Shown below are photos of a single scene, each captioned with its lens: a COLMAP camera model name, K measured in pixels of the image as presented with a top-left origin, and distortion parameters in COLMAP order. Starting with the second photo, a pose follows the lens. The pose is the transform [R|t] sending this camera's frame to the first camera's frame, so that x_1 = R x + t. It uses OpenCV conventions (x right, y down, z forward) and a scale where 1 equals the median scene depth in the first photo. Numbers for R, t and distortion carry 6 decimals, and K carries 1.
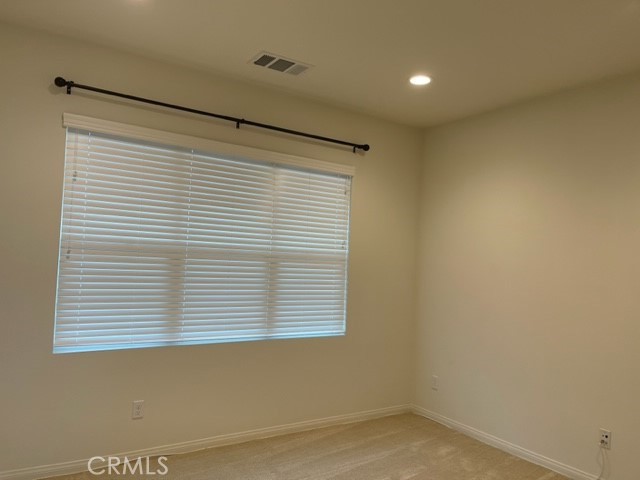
lens RADIAL K [[477.7, 0, 322.9], [0, 477.7, 244.4], [0, 0, 1]] dist [0.071669, -0.089910]
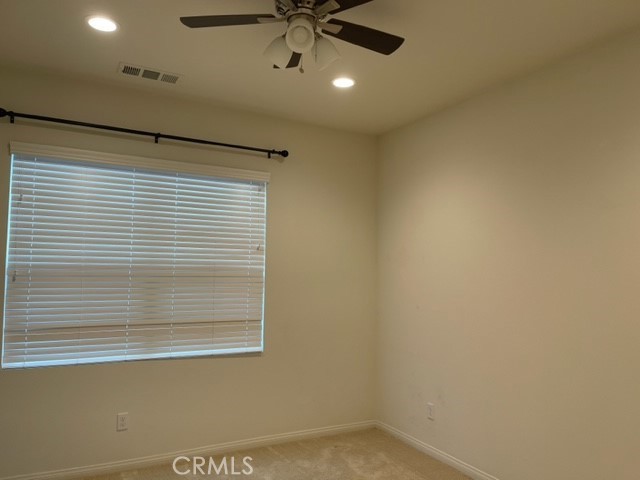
lens RADIAL K [[430.1, 0, 320.0], [0, 430.1, 240.0], [0, 0, 1]] dist [-0.005974, -0.003919]
pose [[0.993303, -0.041831, -0.107696, 0.229230], [0.036657, 0.998097, -0.049582, 0.015867], [0.109565, 0.045303, 0.992947, 0.146997]]
